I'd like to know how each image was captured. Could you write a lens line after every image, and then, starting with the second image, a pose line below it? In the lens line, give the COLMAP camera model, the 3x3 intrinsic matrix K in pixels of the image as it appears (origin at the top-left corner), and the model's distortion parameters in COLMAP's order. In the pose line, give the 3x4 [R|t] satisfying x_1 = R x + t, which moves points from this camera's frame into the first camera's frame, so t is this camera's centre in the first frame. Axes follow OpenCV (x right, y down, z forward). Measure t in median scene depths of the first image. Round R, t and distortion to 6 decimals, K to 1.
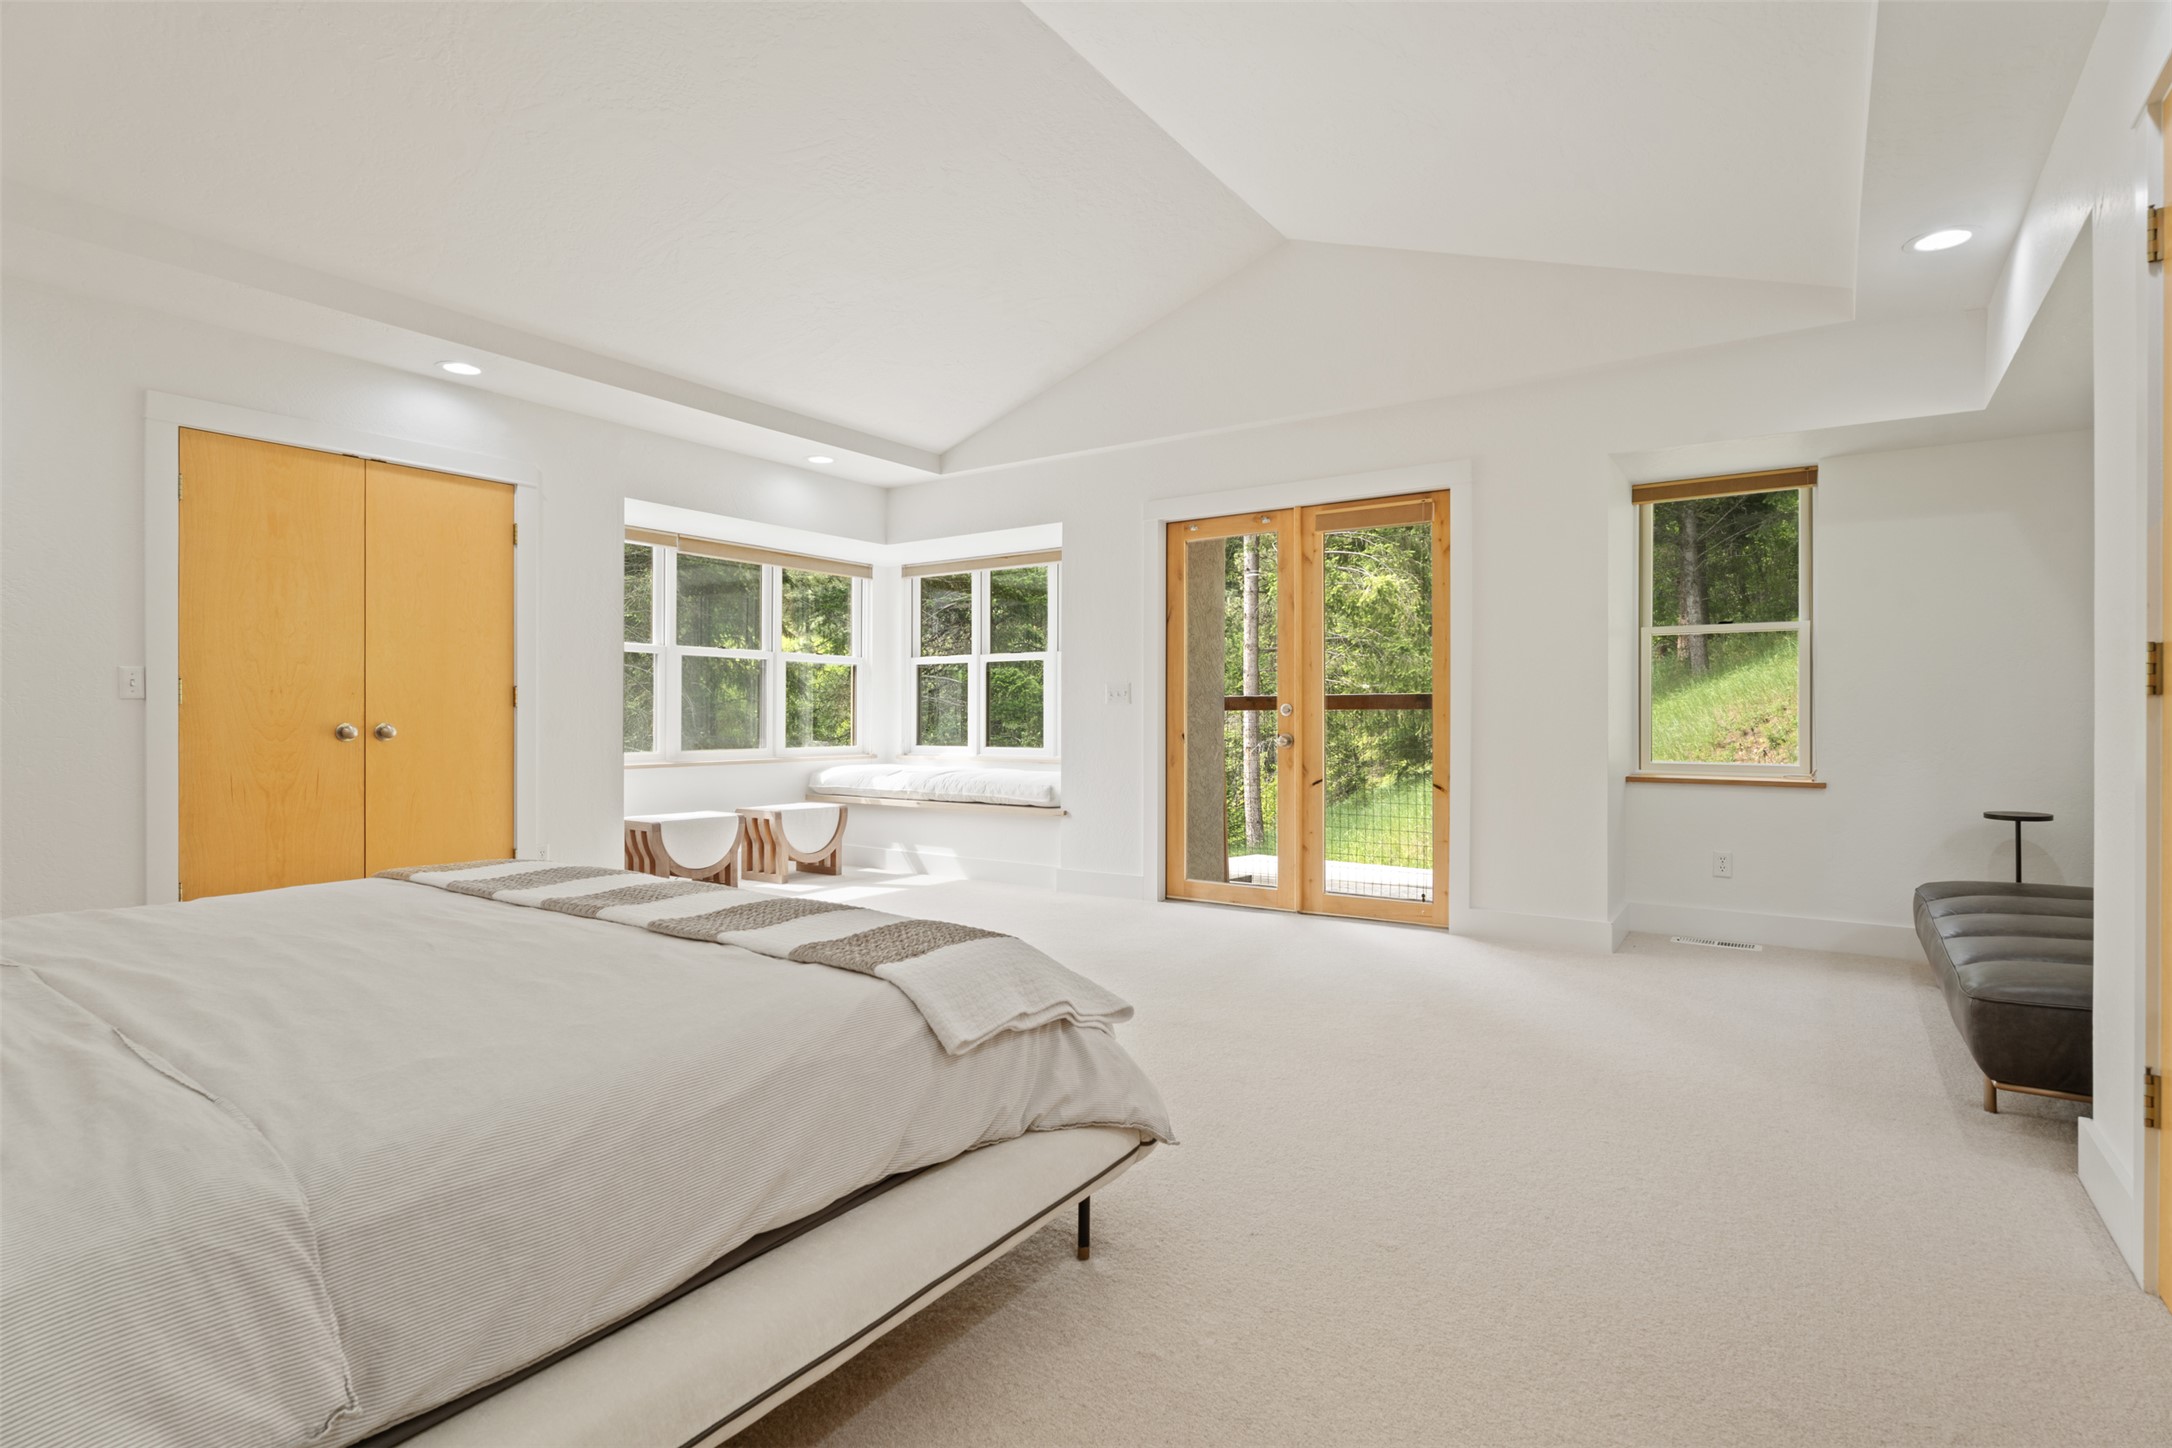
lens RADIAL K [[1055.7, 0, 1083.4], [0, 1055.7, 711.1], [0, 0, 1]] dist [0.001366, -0.000129]
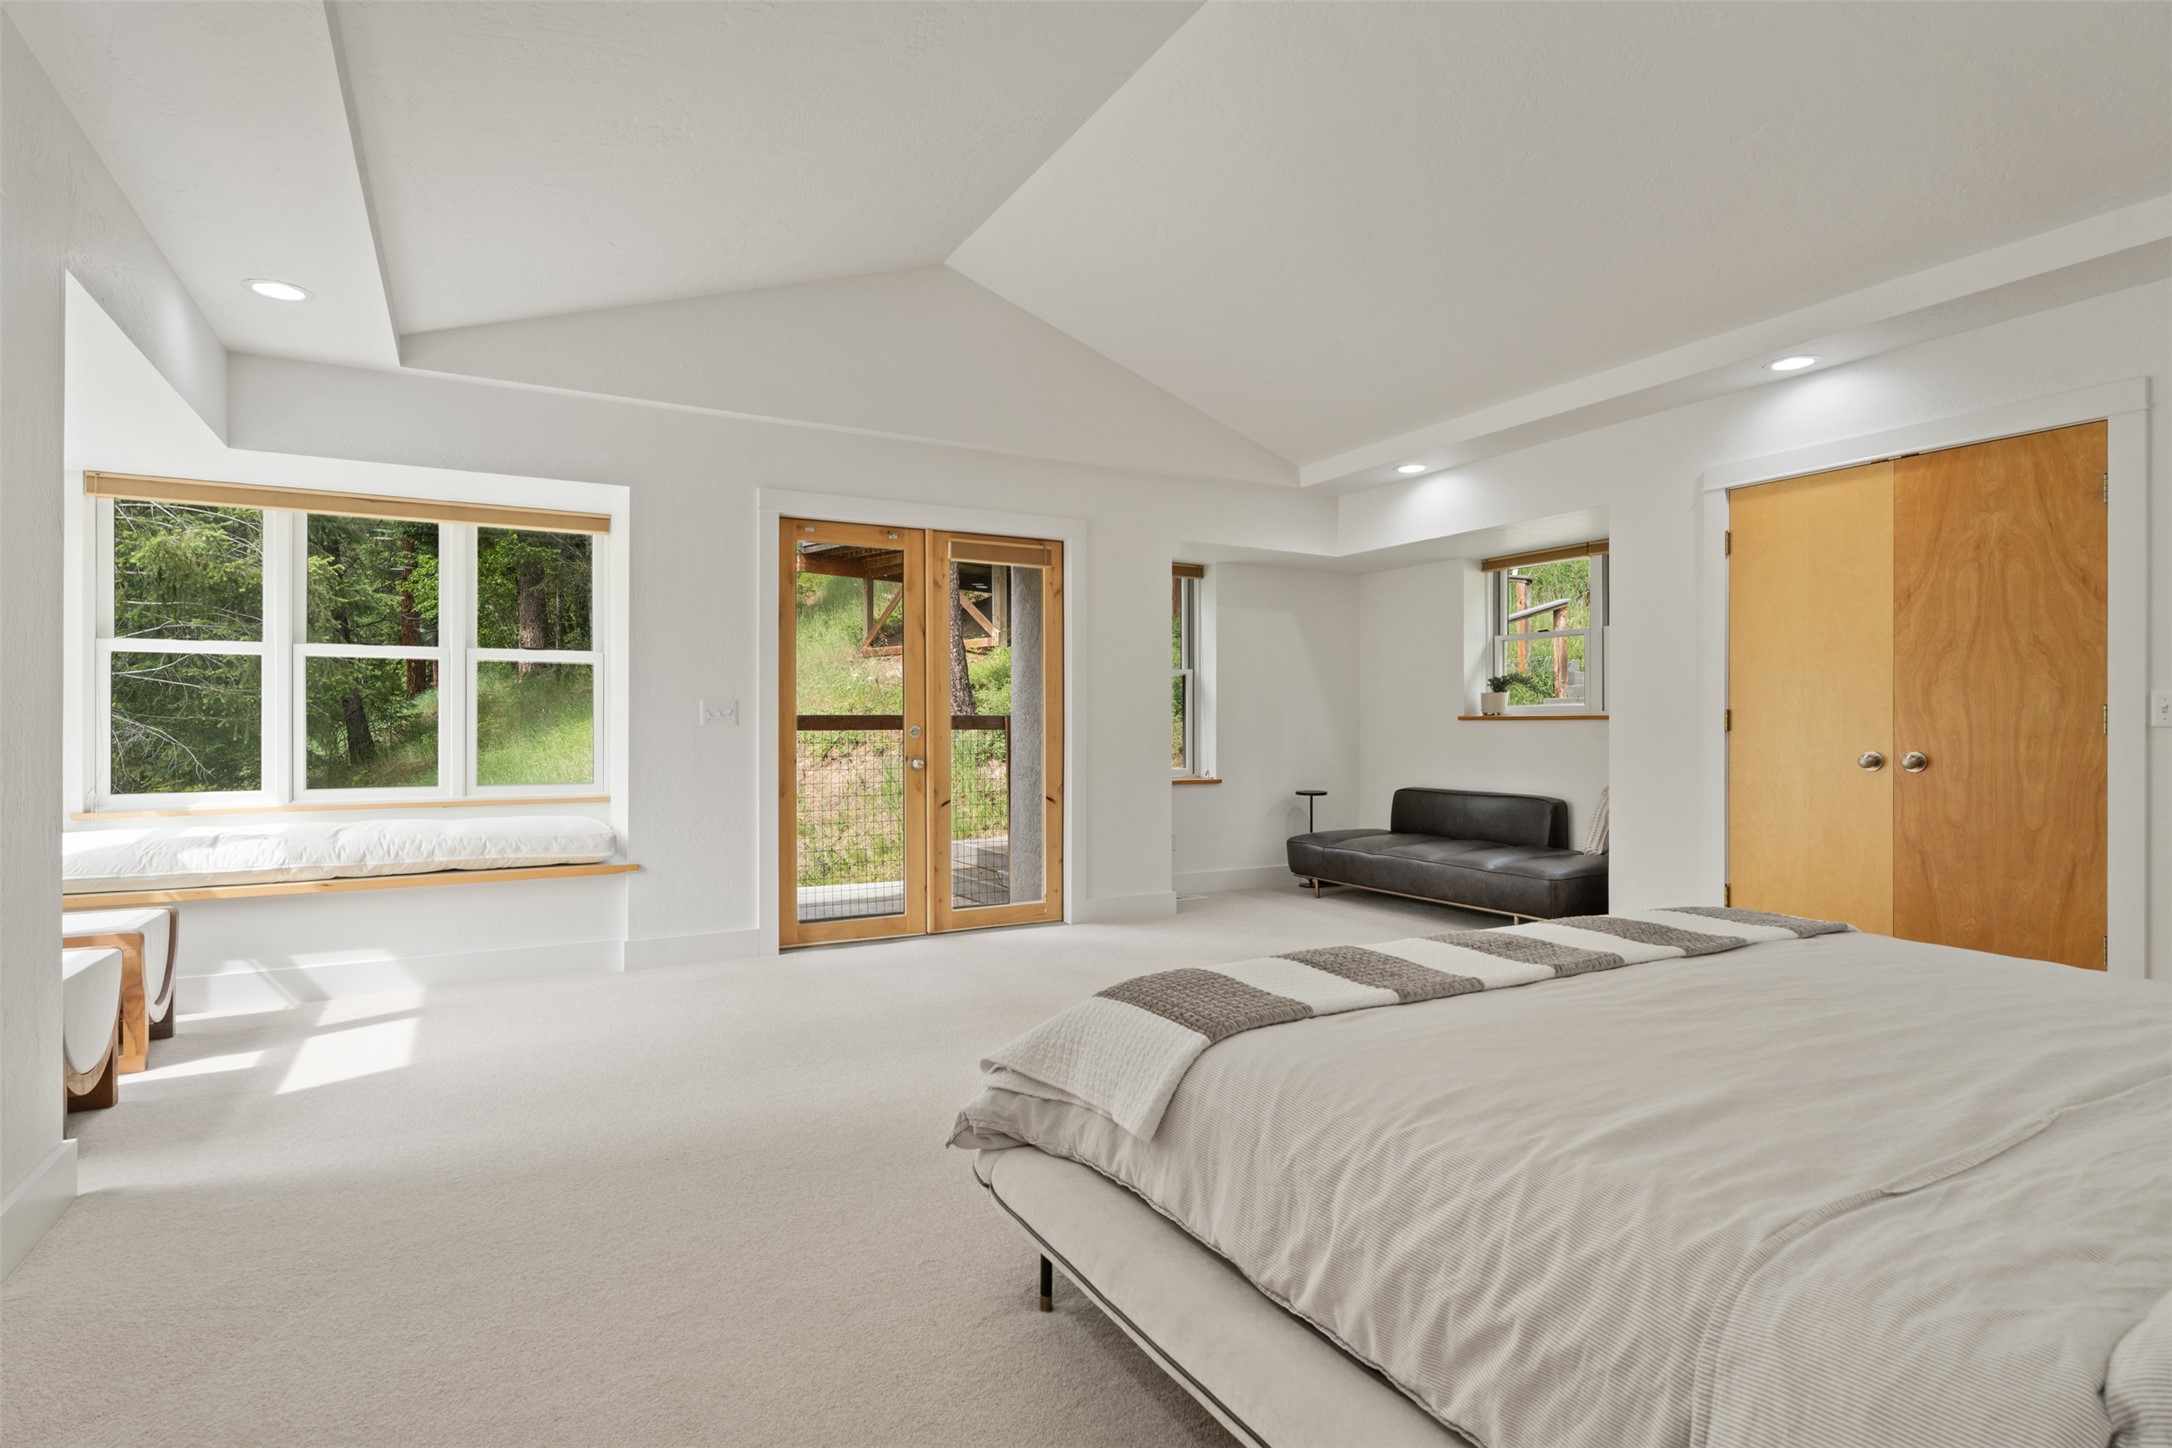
lens RADIAL K [[1049.1, 0, 1083.9], [0, 1049.1, 722.6], [0, 0, 1]] dist [0.004874, 0.000319]
pose [[0.464053, 0.007150, 0.885778, -0.533191], [0.000120, 0.999967, -0.008135, -0.001445], [-0.885807, 0.003881, 0.464037, 0.357466]]
